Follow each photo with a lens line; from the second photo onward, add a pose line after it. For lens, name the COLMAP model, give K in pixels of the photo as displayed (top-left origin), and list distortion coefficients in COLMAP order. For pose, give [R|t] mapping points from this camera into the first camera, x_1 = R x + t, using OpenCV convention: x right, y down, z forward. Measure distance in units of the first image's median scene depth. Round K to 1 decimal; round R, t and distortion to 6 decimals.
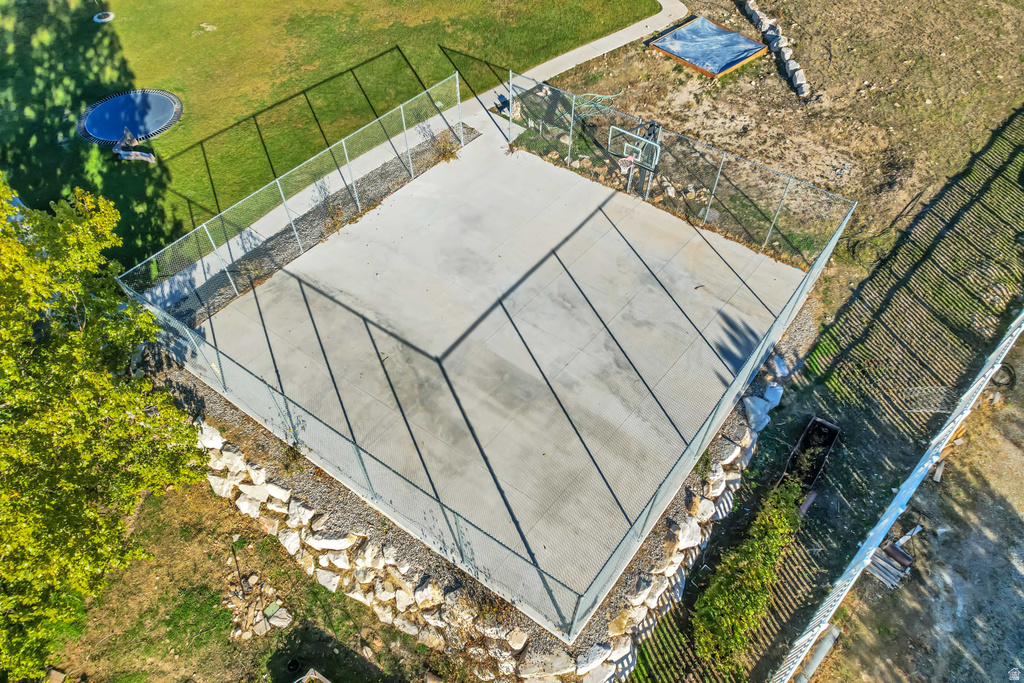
lens RADIAL K [[652.0, 0, 510.5], [0, 652.0, 344.5], [0, 0, 1]] dist [-0.071038, 0.065530]
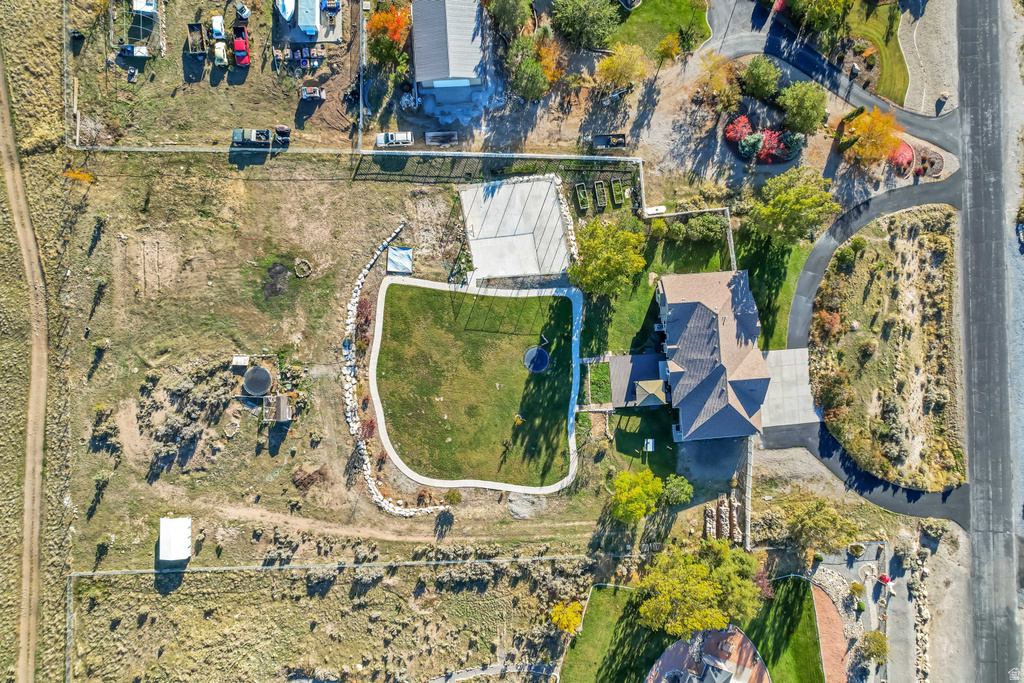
lens RADIAL K [[652.0, 0, 508.5], [0, 652.0, 342.3], [0, 0, 1]] dist [-0.071038, 0.065530]
pose [[-0.705466, -0.708496, -0.018736, -0.385587], [0.546586, -0.560697, 0.621983, -2.936101], [-0.451177, 0.428547, 0.782807, -2.000472]]
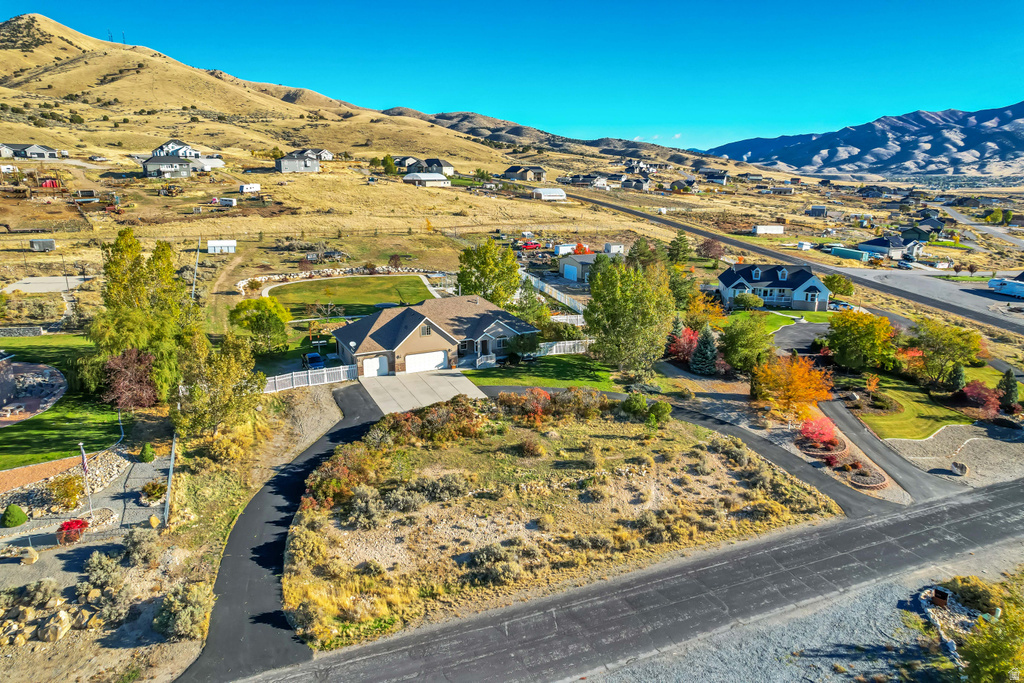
lens RADIAL K [[652.0, 0, 515.5], [0, 652.0, 338.7], [0, 0, 1]] dist [-0.071038, 0.065530]
pose [[0.371154, -0.238607, 0.897391, -4.371995], [0.734901, 0.666213, -0.126810, 0.965327], [-0.567596, 0.706560, 0.422620, -1.102510]]
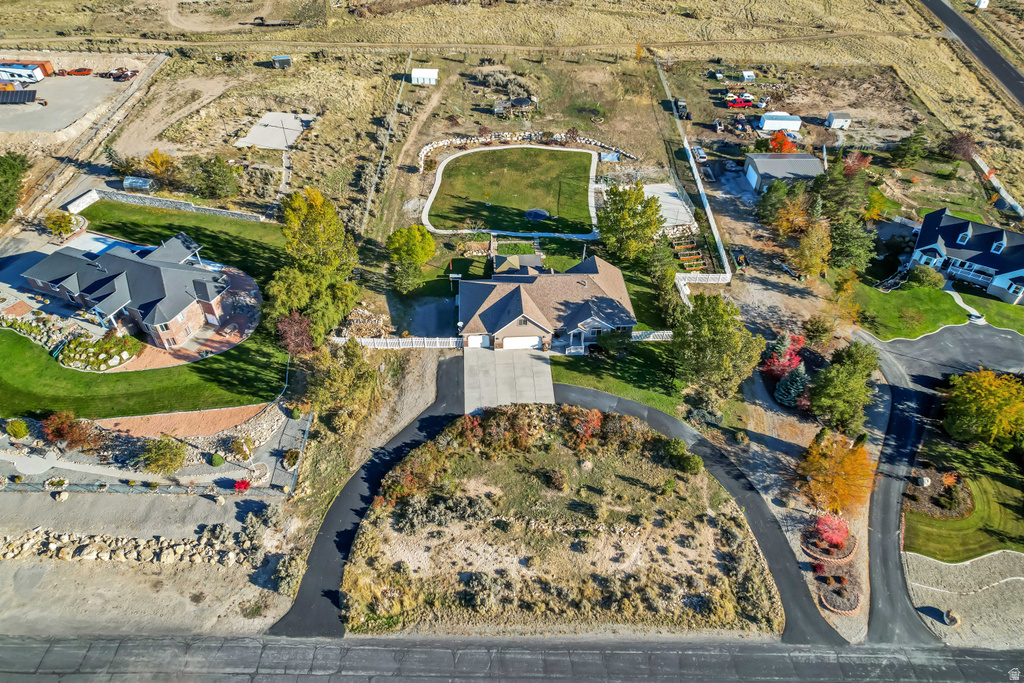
lens RADIAL K [[652.0, 0, 518.1], [0, 652.0, 338.3], [0, 0, 1]] dist [-0.071038, 0.065530]
pose [[0.713252, -0.469921, 0.520044, -3.628452], [0.554316, 0.832266, -0.008207, 0.310101], [-0.428958, 0.294122, 0.854100, -2.586801]]
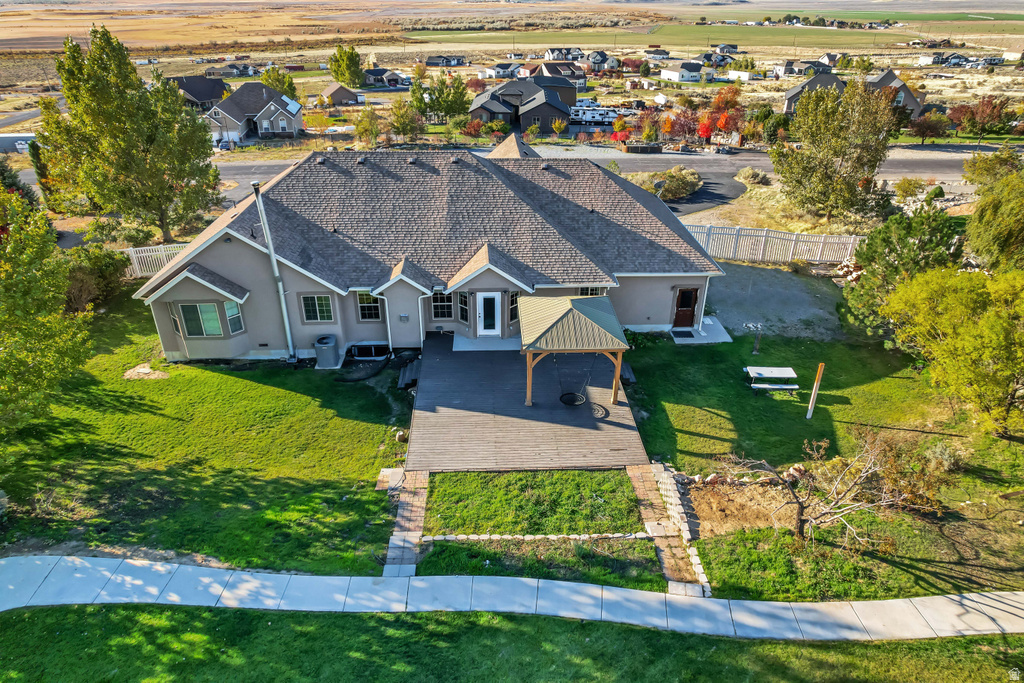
lens RADIAL K [[652.0, 0, 515.9], [0, 652.0, 342.5], [0, 0, 1]] dist [-0.071038, 0.065530]
pose [[-0.720705, 0.320476, -0.614719, -0.614955], [-0.556978, 0.260265, 0.788694, -0.893623], [0.412747, 0.910800, -0.009076, 0.852463]]
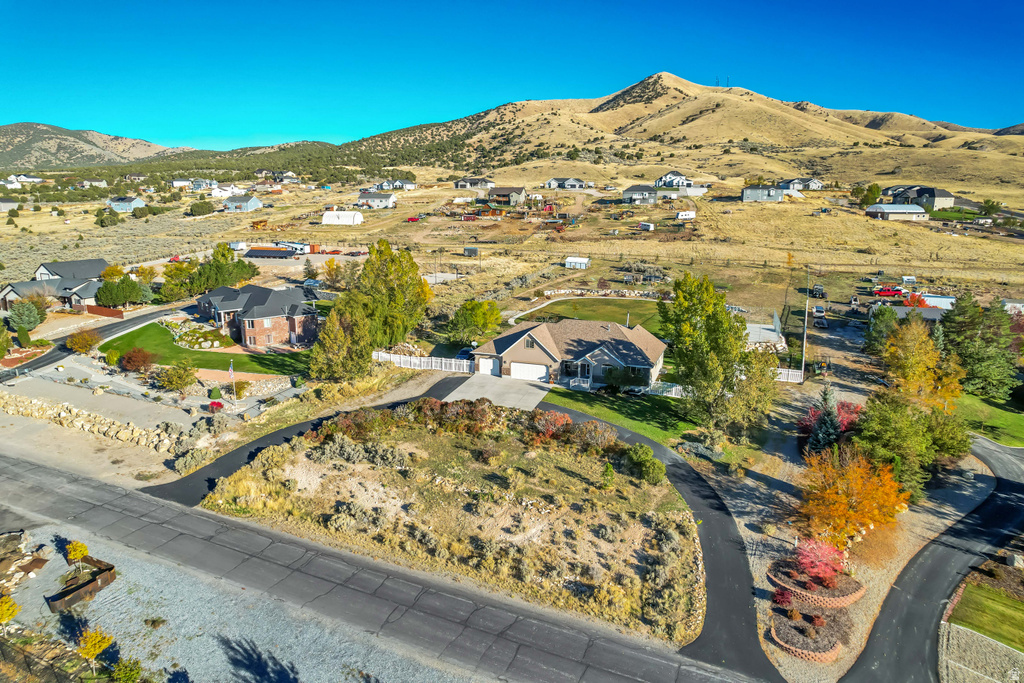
lens RADIAL K [[652.0, 0, 518.3], [0, 652.0, 340.3], [0, 0, 1]] dist [-0.071038, 0.065530]
pose [[0.935414, -0.081005, 0.344148, -2.959534], [0.282830, 0.755532, -0.590913, 2.261699], [-0.212148, 0.650084, 0.729647, -2.110005]]
